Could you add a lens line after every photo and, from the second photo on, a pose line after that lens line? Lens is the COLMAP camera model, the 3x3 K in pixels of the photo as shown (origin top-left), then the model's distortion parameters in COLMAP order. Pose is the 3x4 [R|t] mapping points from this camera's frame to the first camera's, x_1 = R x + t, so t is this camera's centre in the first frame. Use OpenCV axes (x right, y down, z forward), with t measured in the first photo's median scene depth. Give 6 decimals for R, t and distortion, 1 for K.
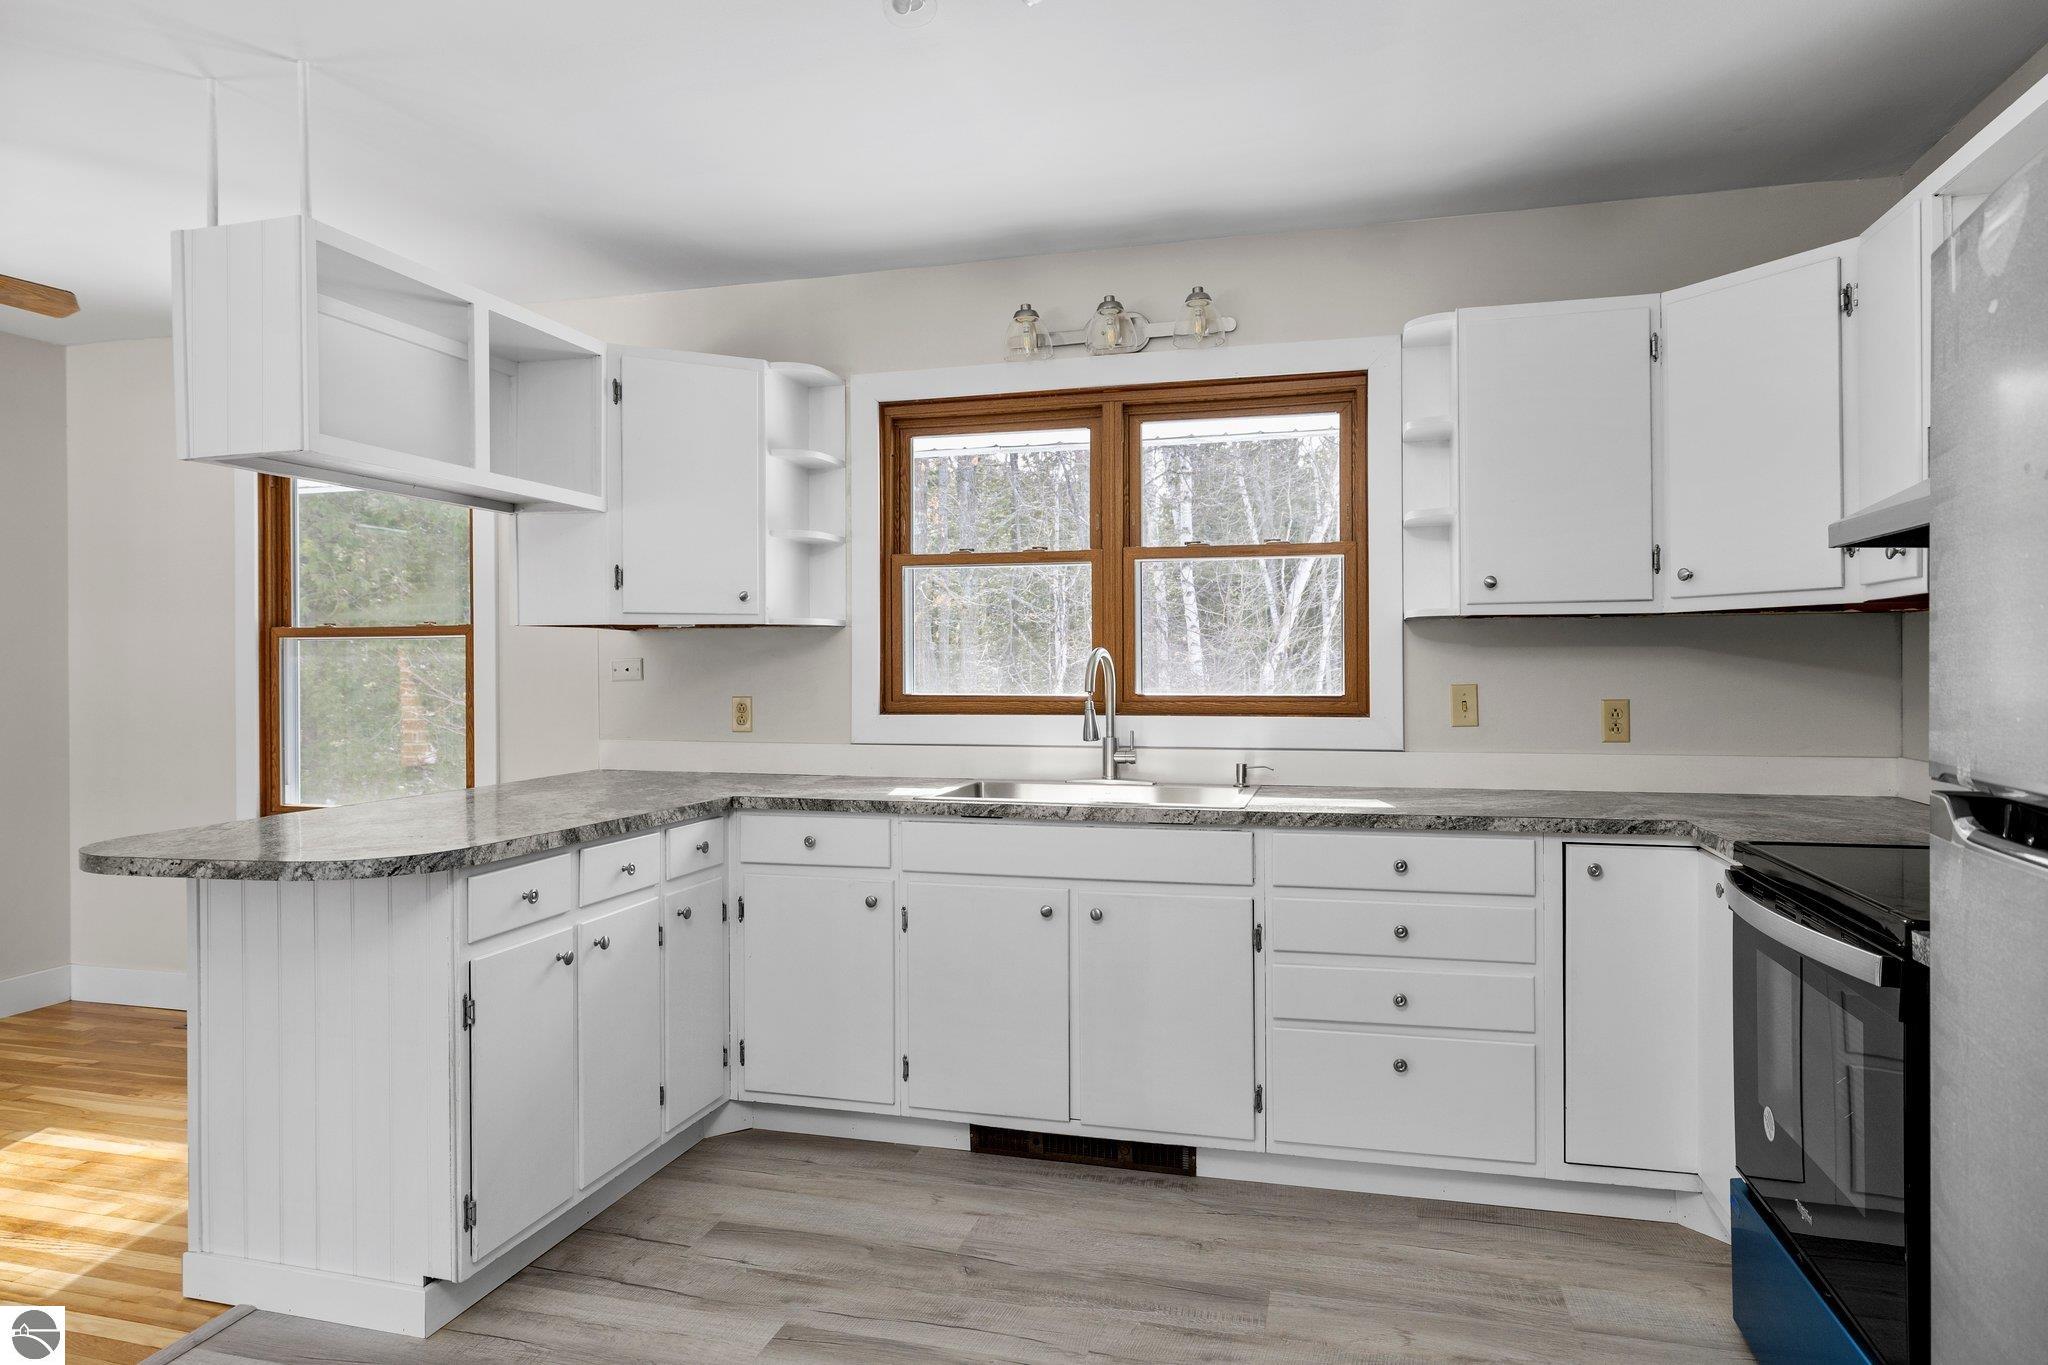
lens RADIAL K [[1244.0, 0, 1023.1], [0, 1244.0, 682.1], [0, 0, 1]] dist [-0.004427, 0.000990]
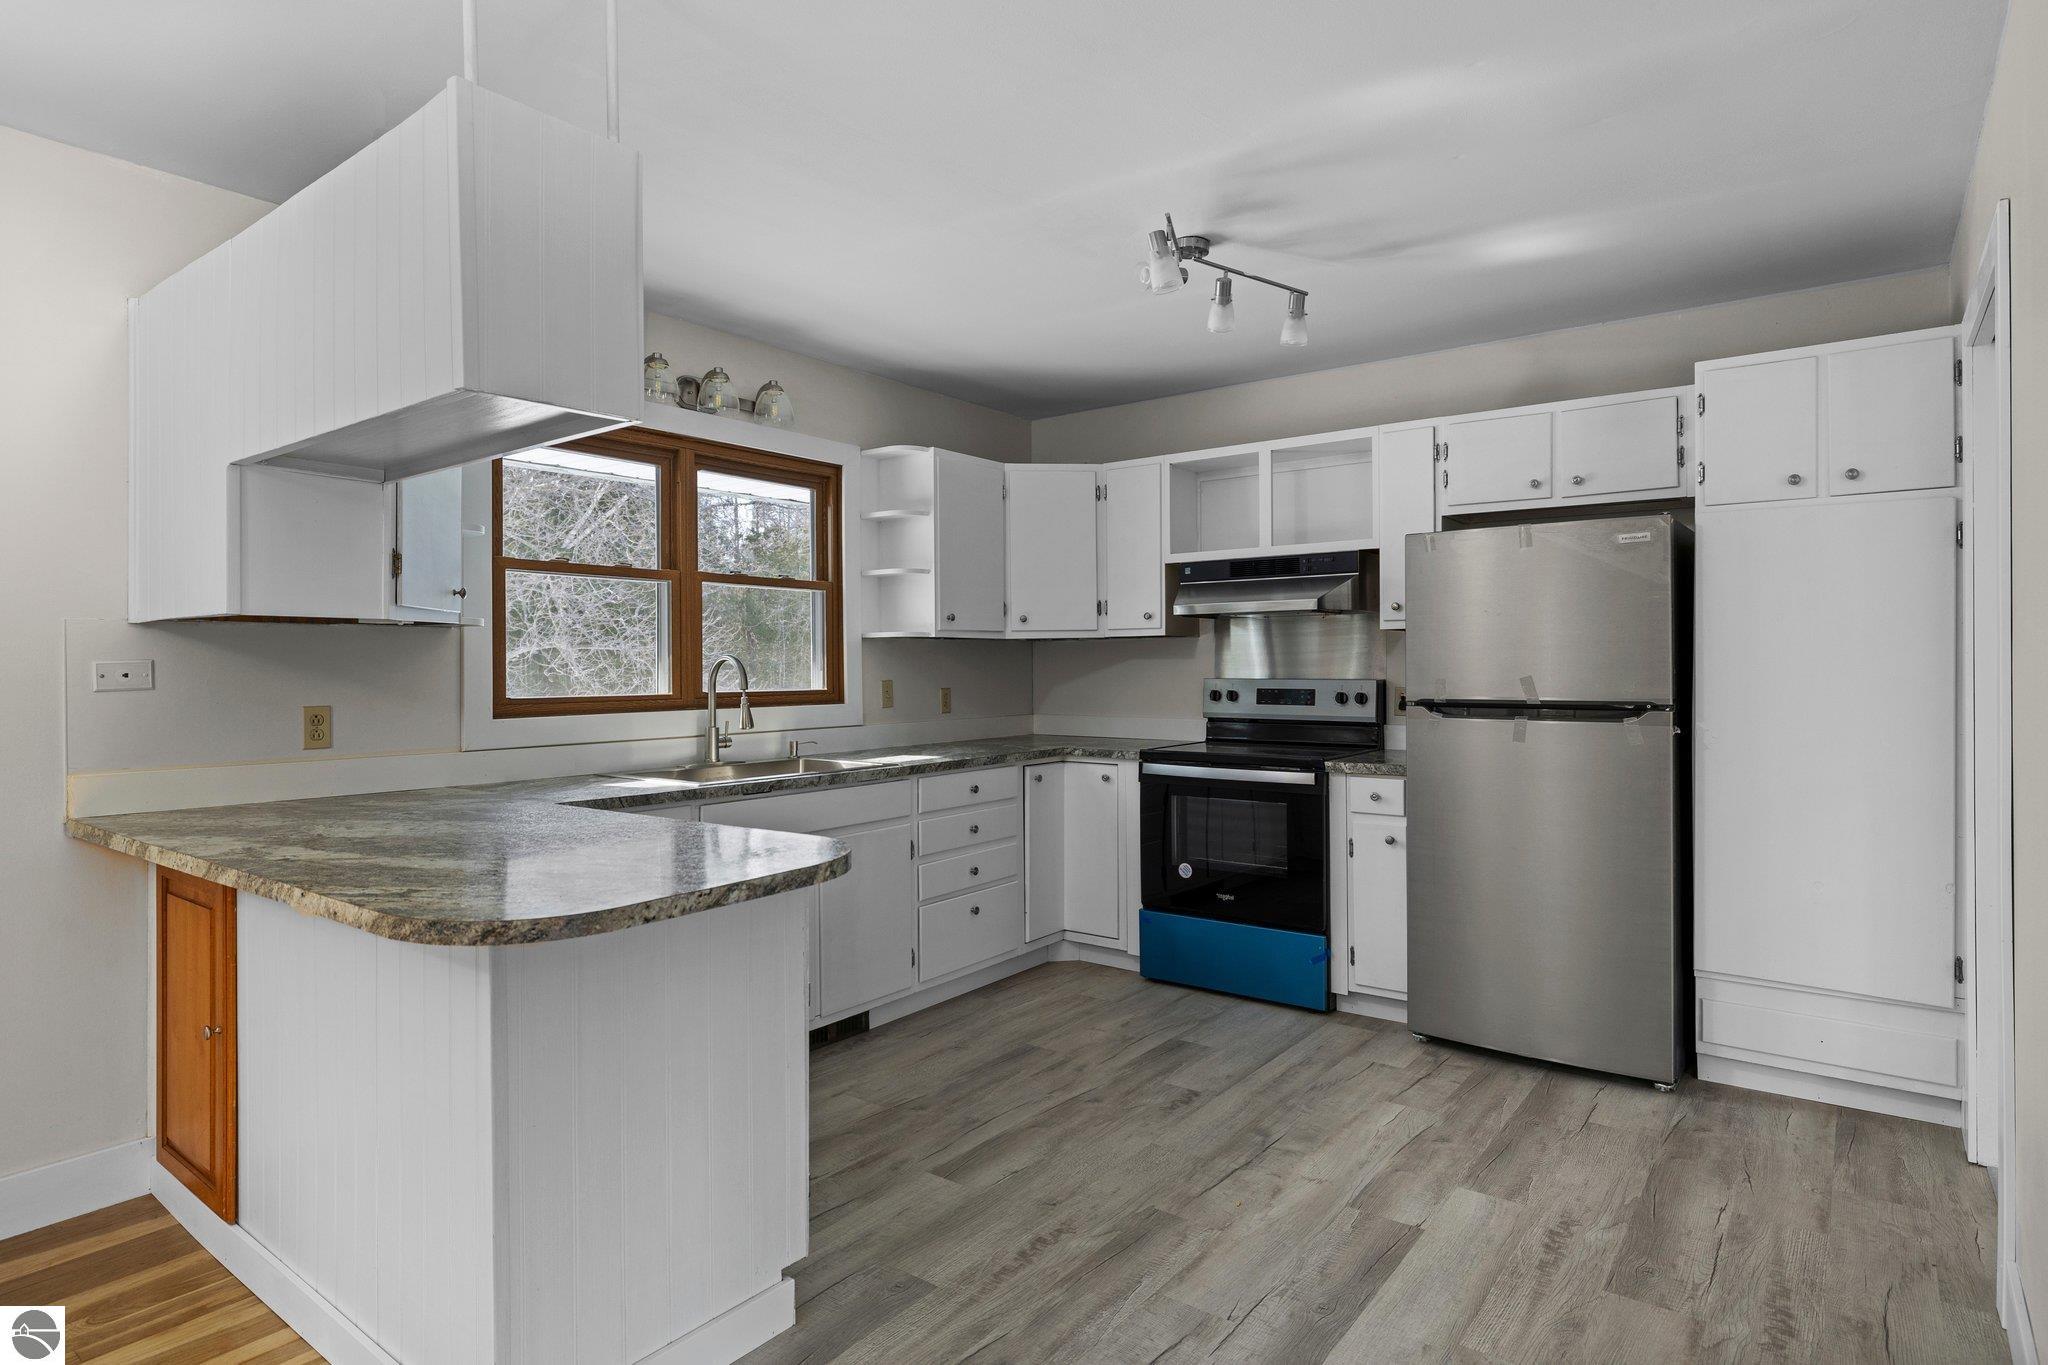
lens RADIAL K [[1099.8, 0, 1021.5], [0, 1099.8, 673.5], [0, 0, 1]] dist [-0.001593, -0.000884]
pose [[0.376577, -0.005332, 0.926370, -0.949278], [0.015898, 0.999873, -0.000707, -0.003356], [-0.926249, 0.014994, 0.376614, 0.363277]]
